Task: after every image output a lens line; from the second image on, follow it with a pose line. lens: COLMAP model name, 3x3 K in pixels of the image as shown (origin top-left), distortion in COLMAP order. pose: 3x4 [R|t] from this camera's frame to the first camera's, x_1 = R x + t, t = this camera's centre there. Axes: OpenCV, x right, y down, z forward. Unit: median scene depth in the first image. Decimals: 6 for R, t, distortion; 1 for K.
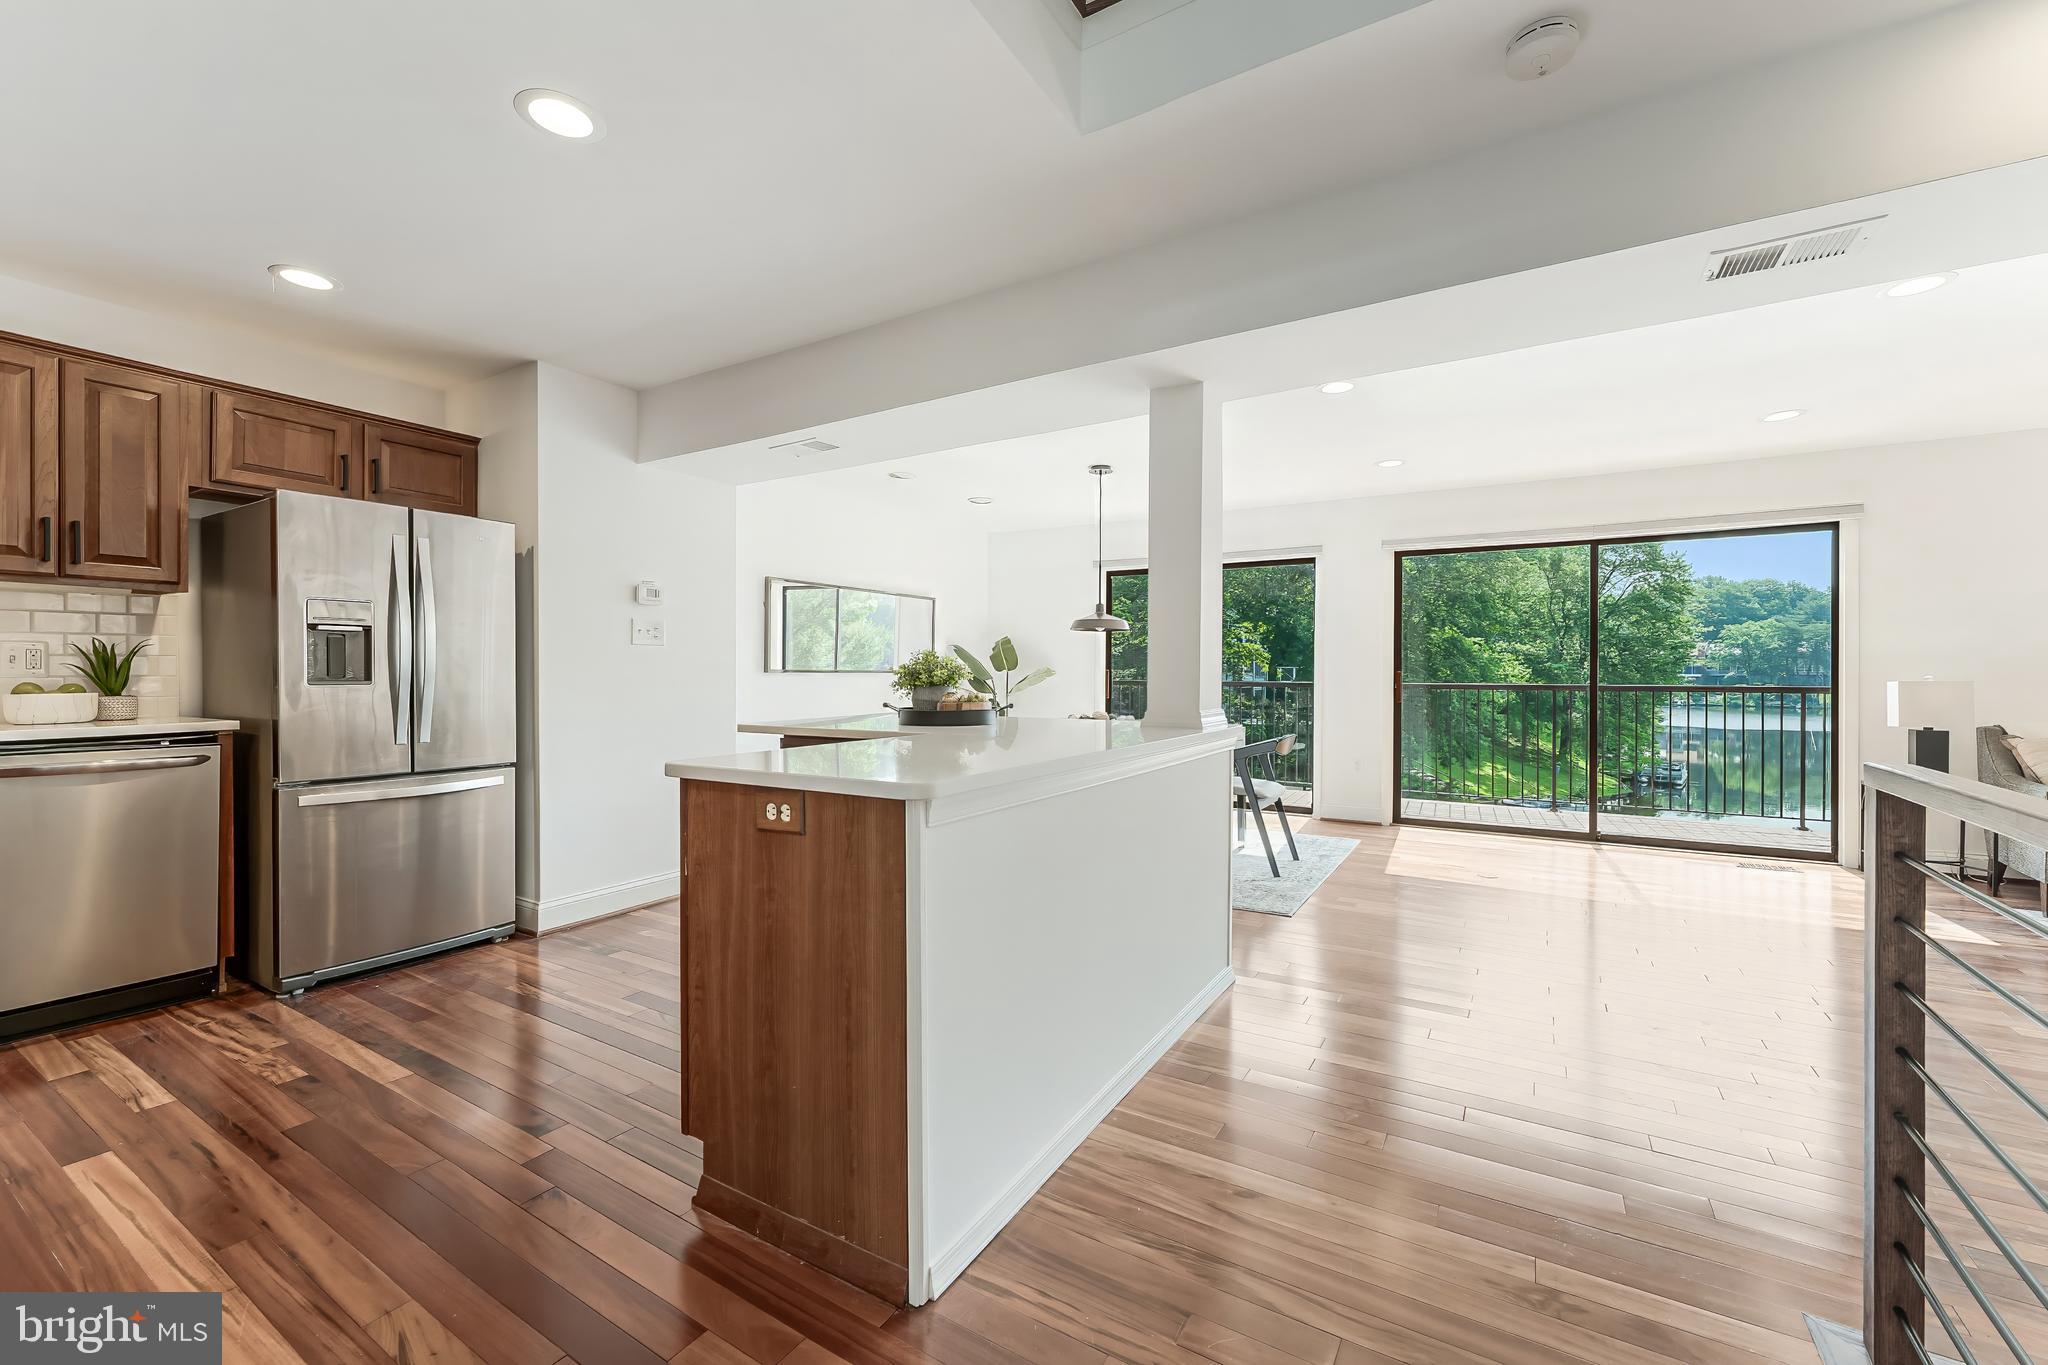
lens RADIAL K [[821.2, 0, 1031.6], [0, 821.2, 672.2], [0, 0, 1]] dist [0.000877, -0.000055]
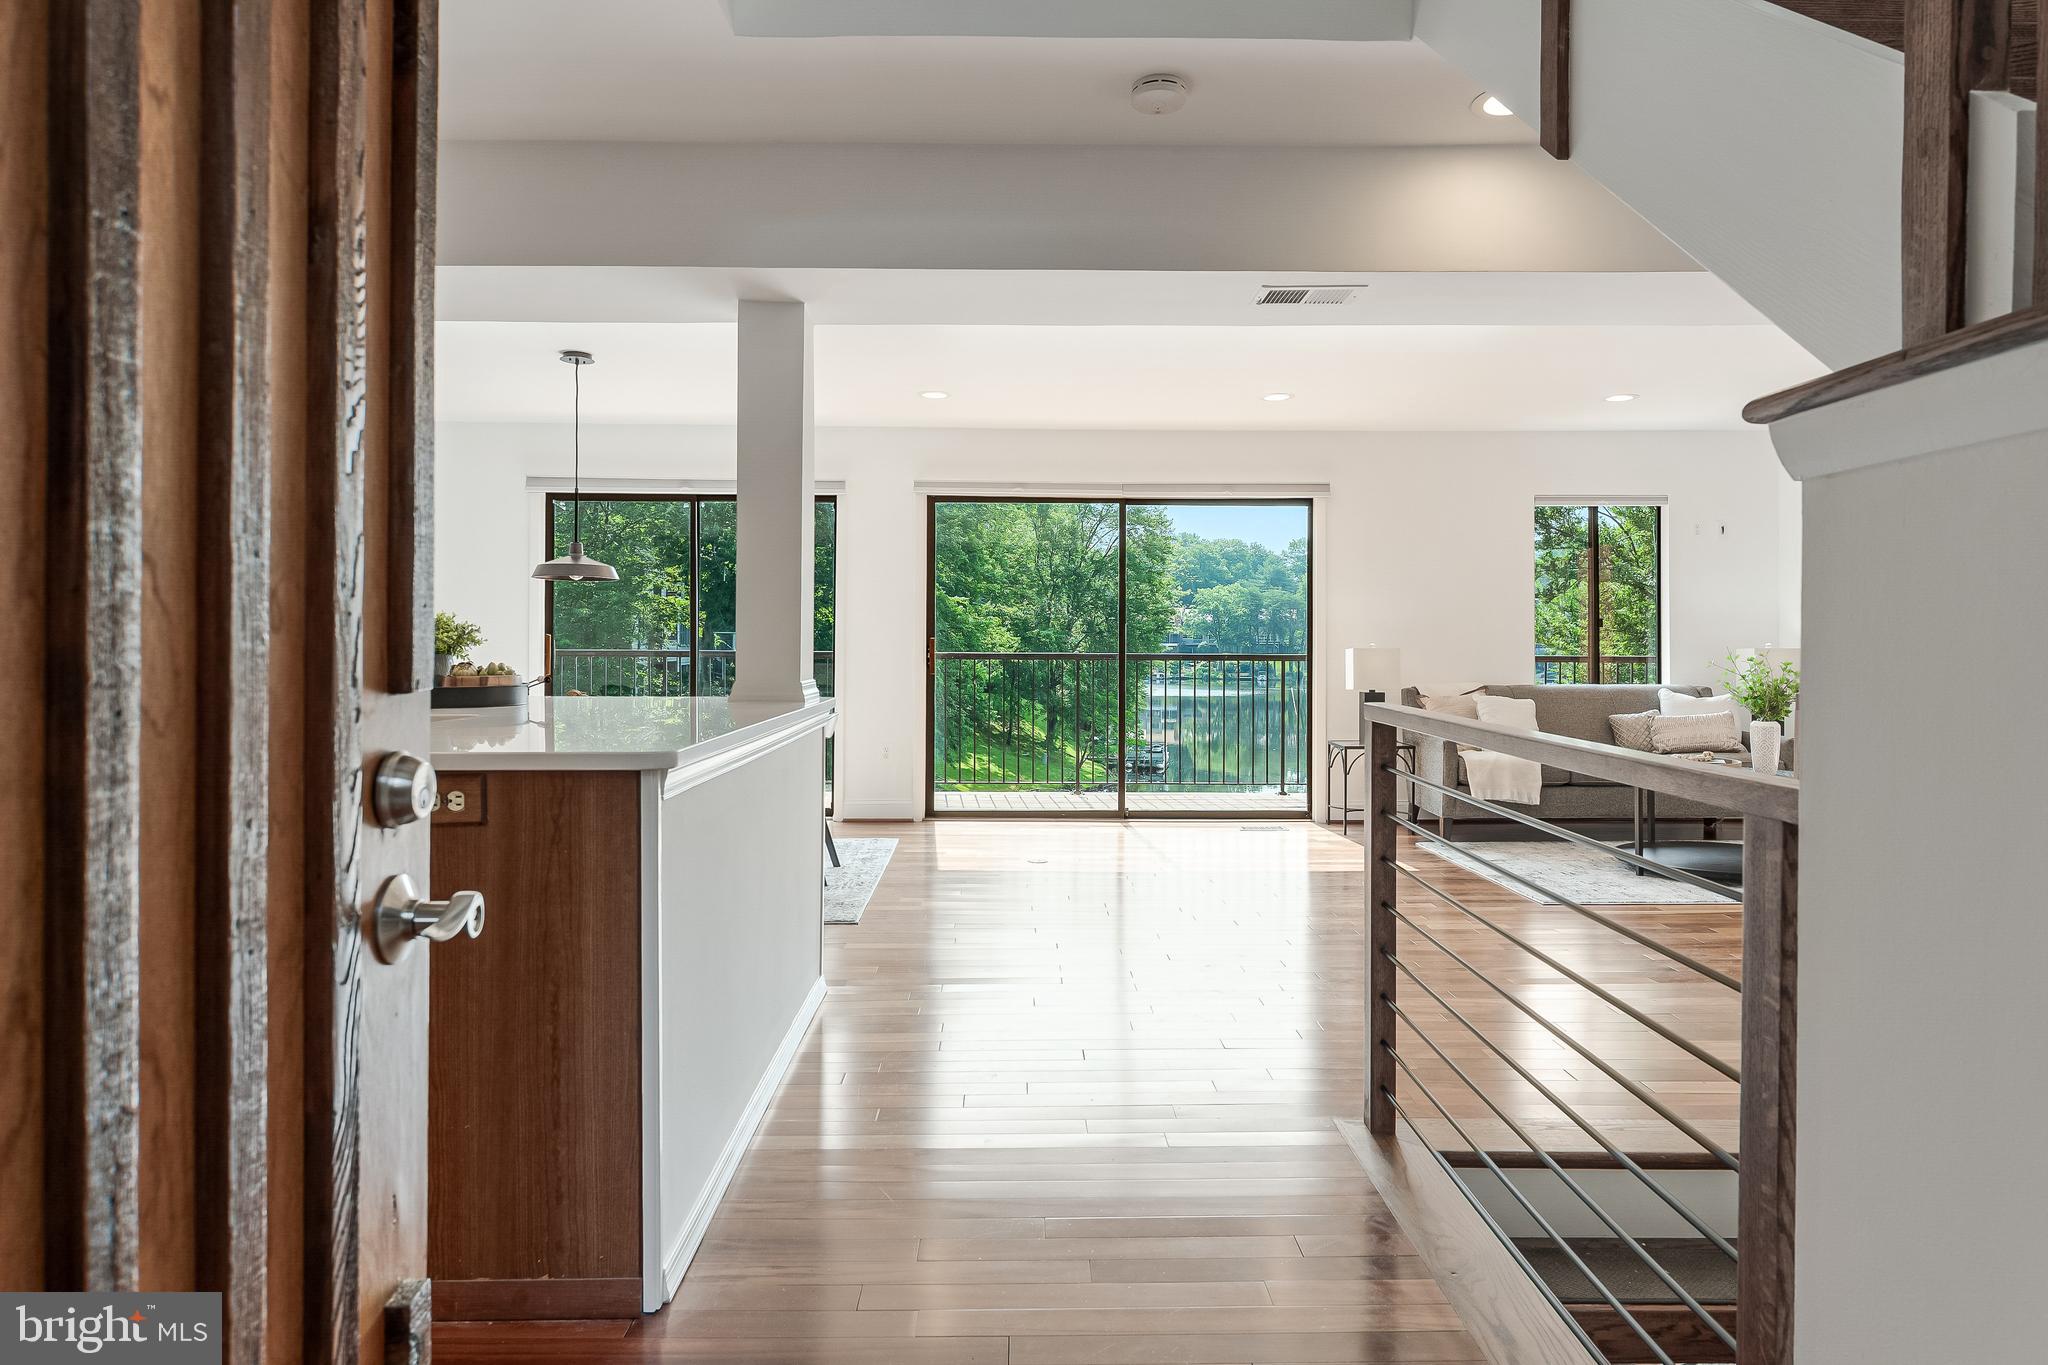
lens RADIAL K [[1194.4, 0, 1025.2], [0, 1194.4, 635.3], [0, 0, 1]] dist [-0.000697, -0.000138]
pose [[0.848187, 0.005461, 0.529669, -0.135586], [-0.003641, 0.999983, -0.004479, 0.001768], [-0.529685, 0.001871, 0.848192, -0.101549]]
